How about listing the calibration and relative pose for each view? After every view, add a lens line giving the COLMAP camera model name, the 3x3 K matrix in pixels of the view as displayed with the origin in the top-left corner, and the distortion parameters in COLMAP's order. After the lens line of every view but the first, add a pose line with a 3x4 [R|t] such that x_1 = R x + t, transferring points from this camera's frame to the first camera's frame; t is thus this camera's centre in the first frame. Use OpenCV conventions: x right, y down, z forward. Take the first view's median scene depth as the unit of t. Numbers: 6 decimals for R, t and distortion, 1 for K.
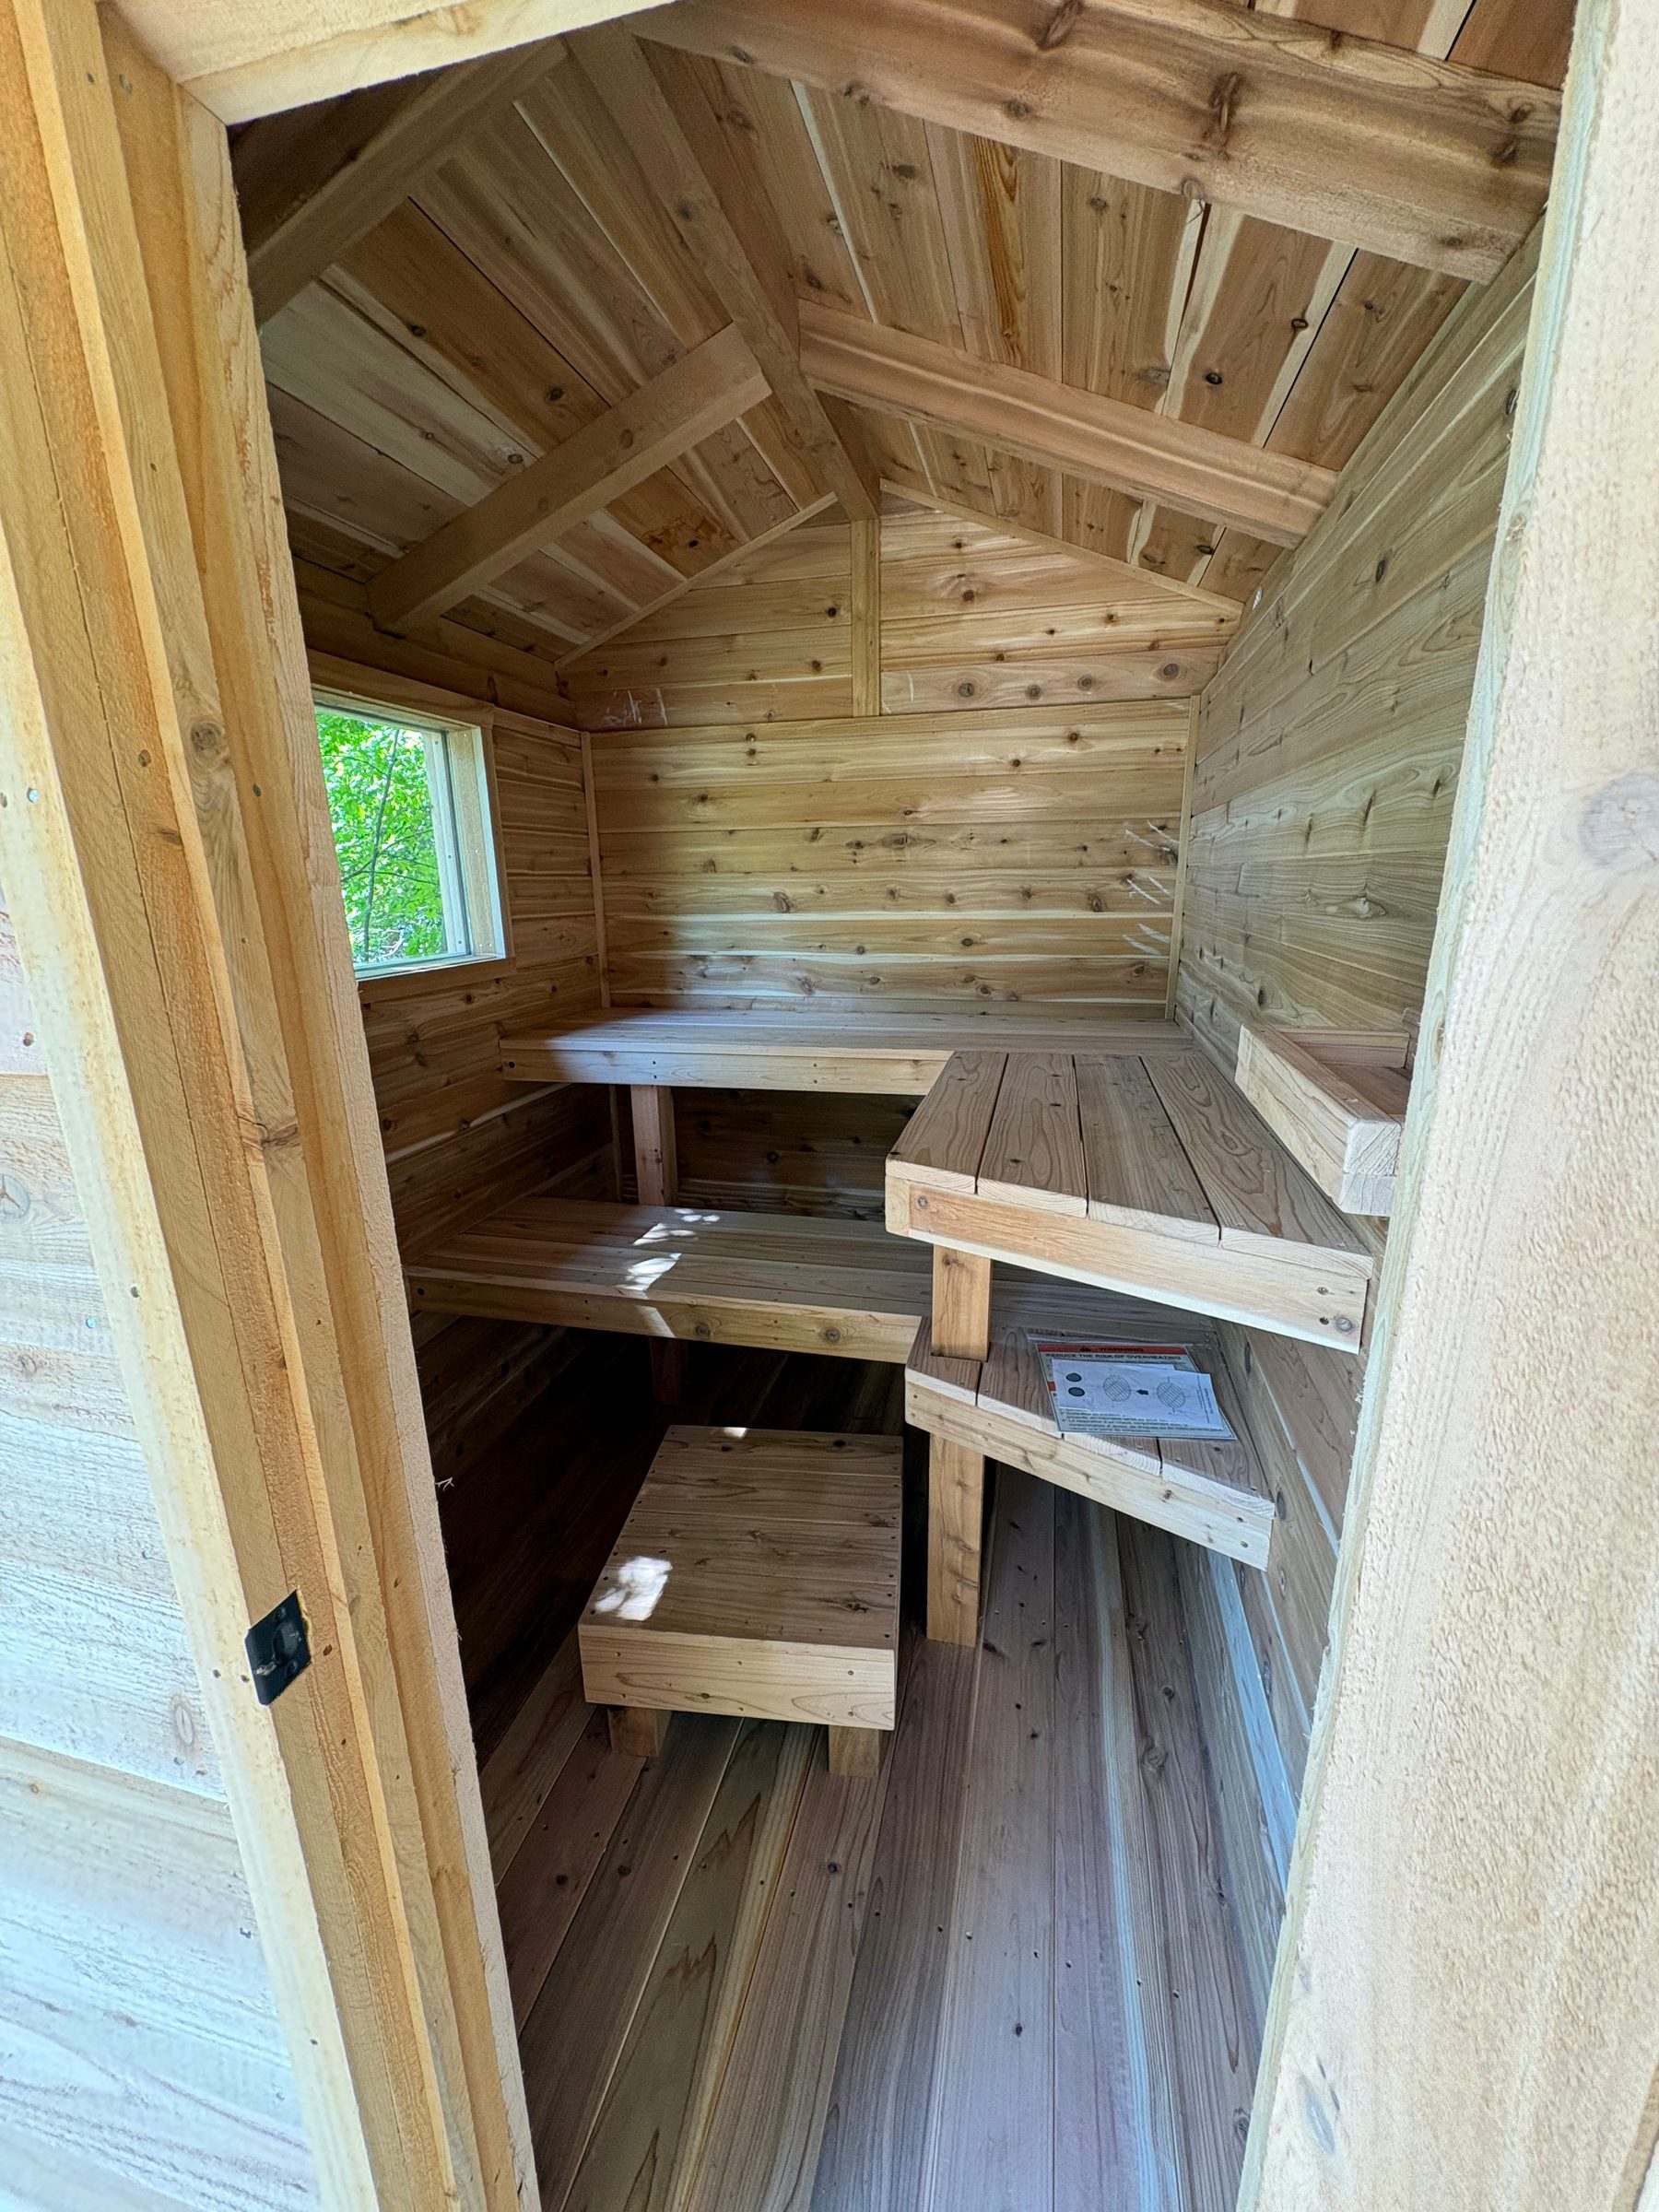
lens RADIAL K [[875.2, 0, 829.0], [0, 875.2, 1105.8], [0, 0, 1]] dist [0.000699, 0.000206]
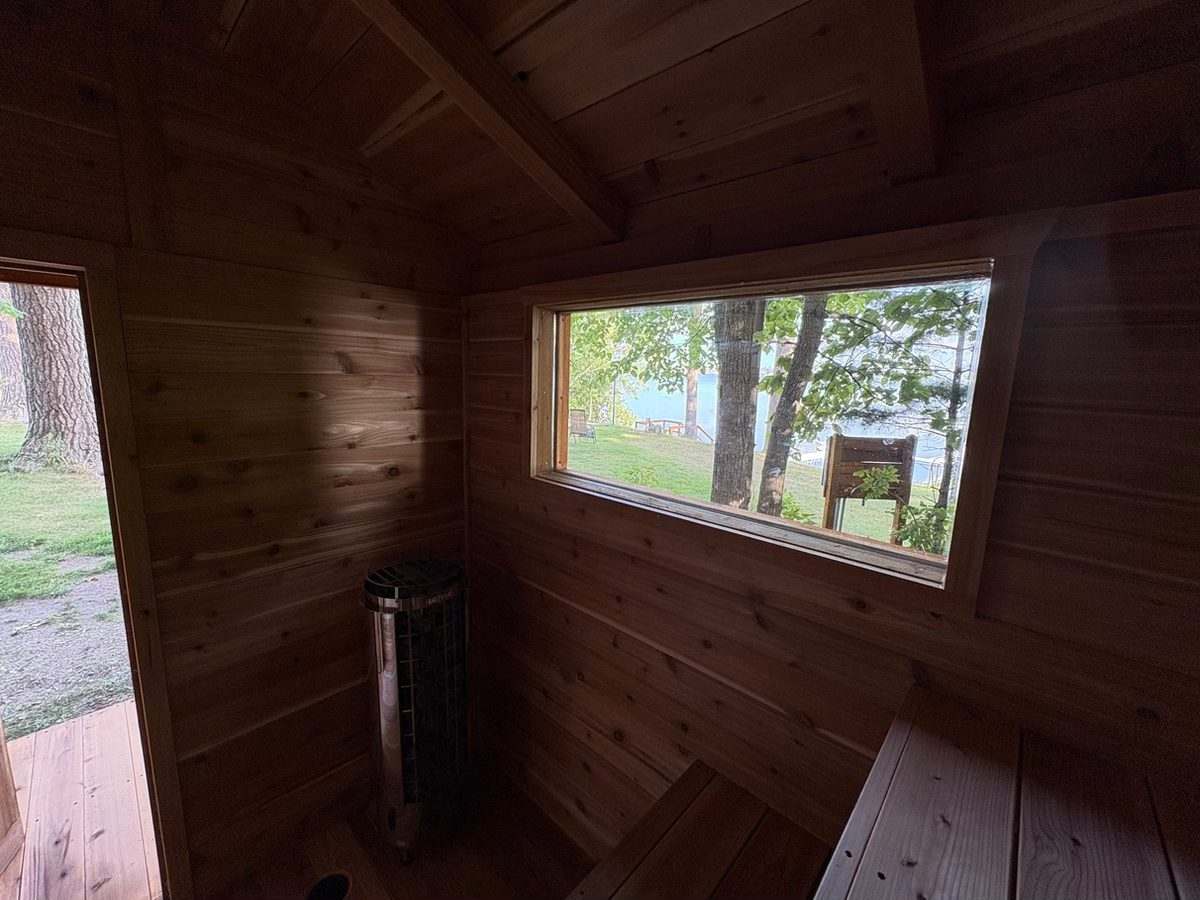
lens RADIAL K [[474.8, 0, 599.7], [0, 474.8, 449.2], [0, 0, 1]] dist [0.000699, 0.000206]
pose [[-0.482474, 0.140020, -0.864646, 0.063213], [-0.247062, 0.925303, 0.287704, -0.319891], [0.840345, 0.352431, -0.411841, 0.921397]]
